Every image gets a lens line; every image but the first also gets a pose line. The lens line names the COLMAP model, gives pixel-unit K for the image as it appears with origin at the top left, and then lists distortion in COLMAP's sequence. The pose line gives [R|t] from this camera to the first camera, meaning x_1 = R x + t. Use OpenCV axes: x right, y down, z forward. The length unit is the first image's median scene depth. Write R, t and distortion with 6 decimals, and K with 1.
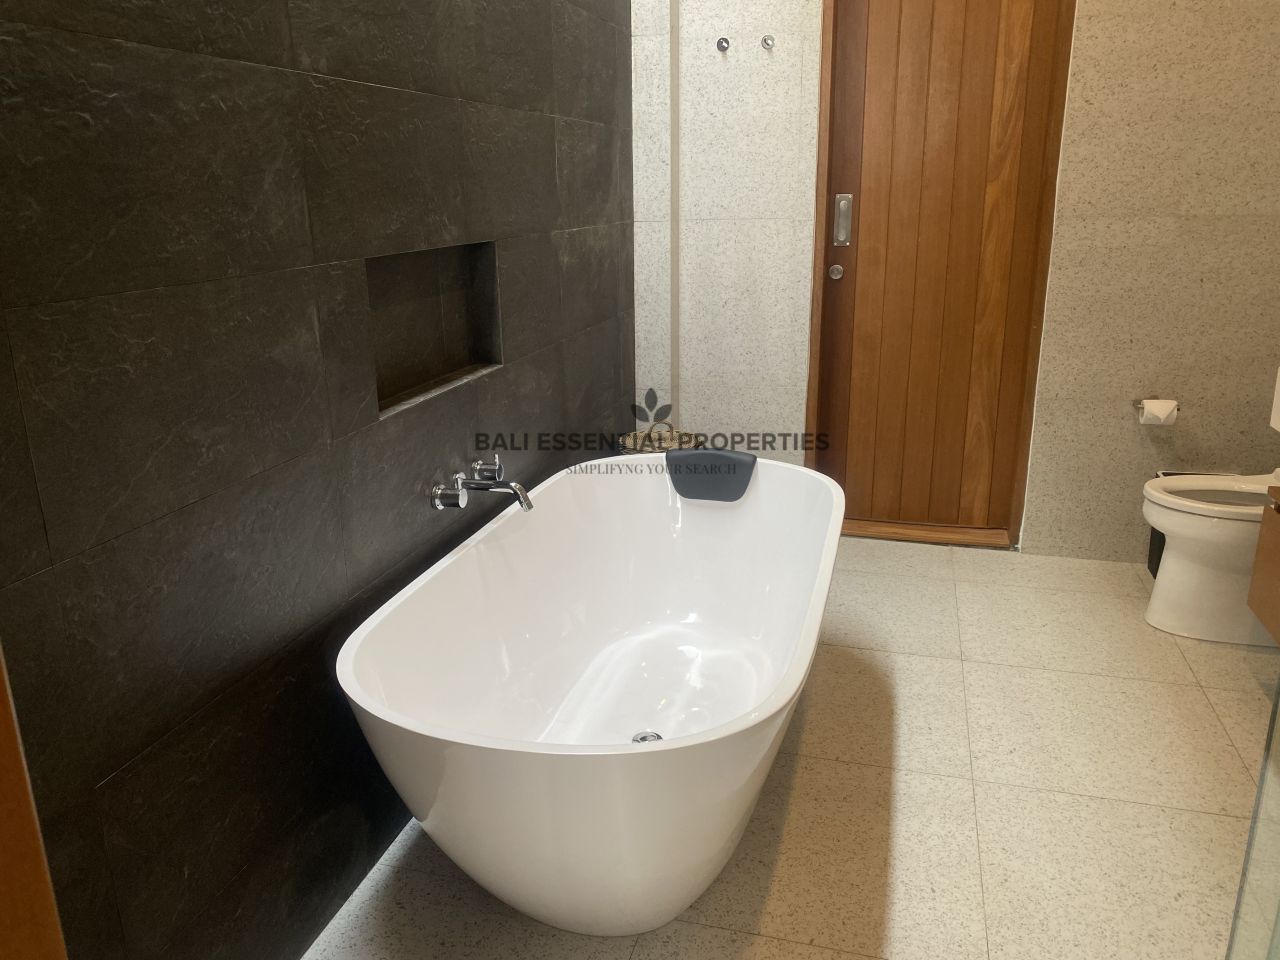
lens RADIAL K [[990.5, 0, 635.3], [0, 990.5, 476.2], [0, 0, 1]] dist [0.035769, -0.035156]
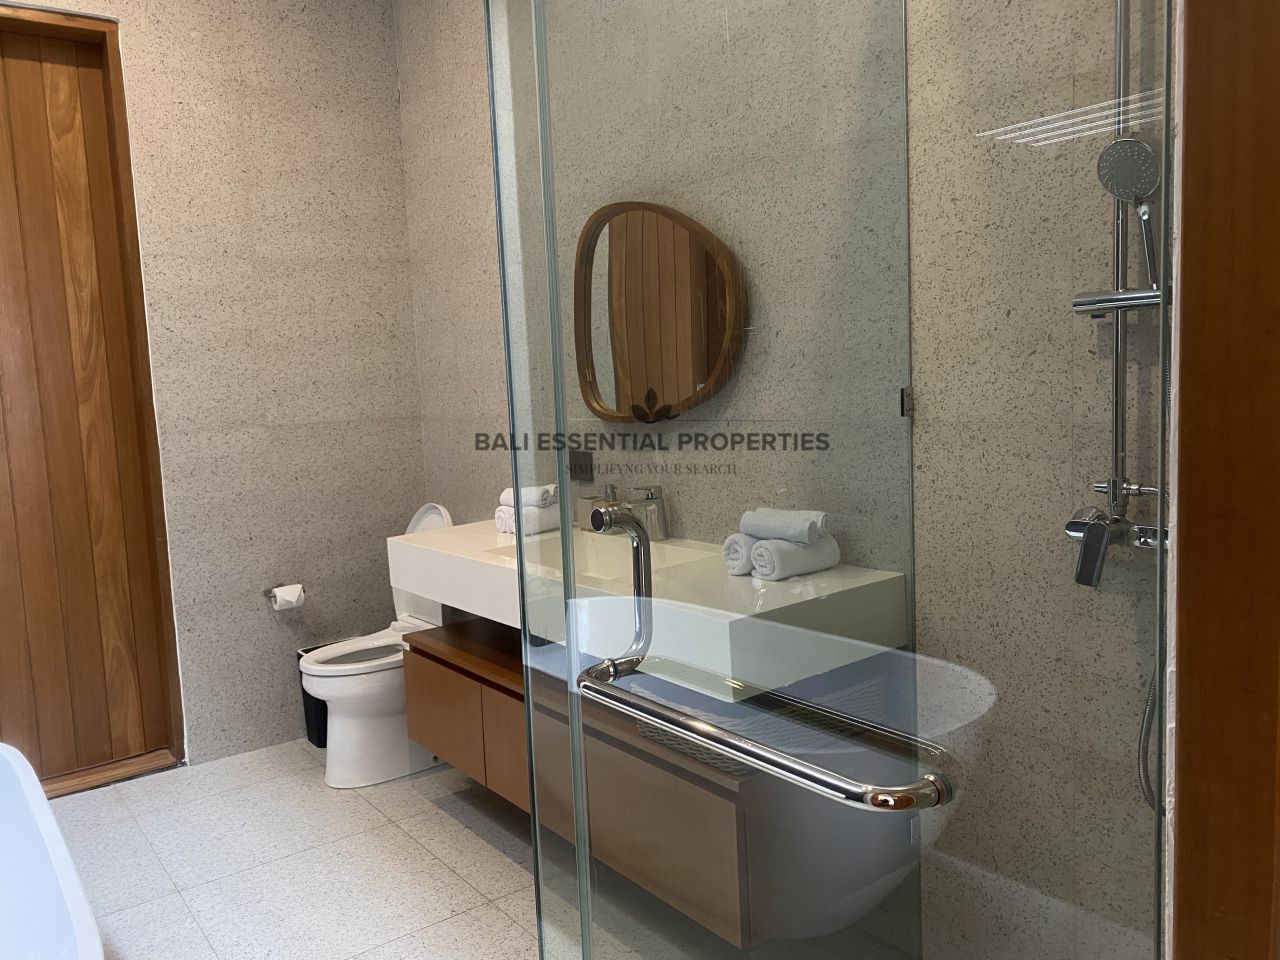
lens RADIAL K [[990.5, 0, 632.5], [0, 990.5, 478.8], [0, 0, 1]] dist [0.035769, -0.035156]
pose [[0.603767, -0.095795, 0.791384, -0.106577], [0.260926, 0.961815, -0.082642, 0.000419], [-0.753248, 0.256389, 0.605708, 0.009889]]
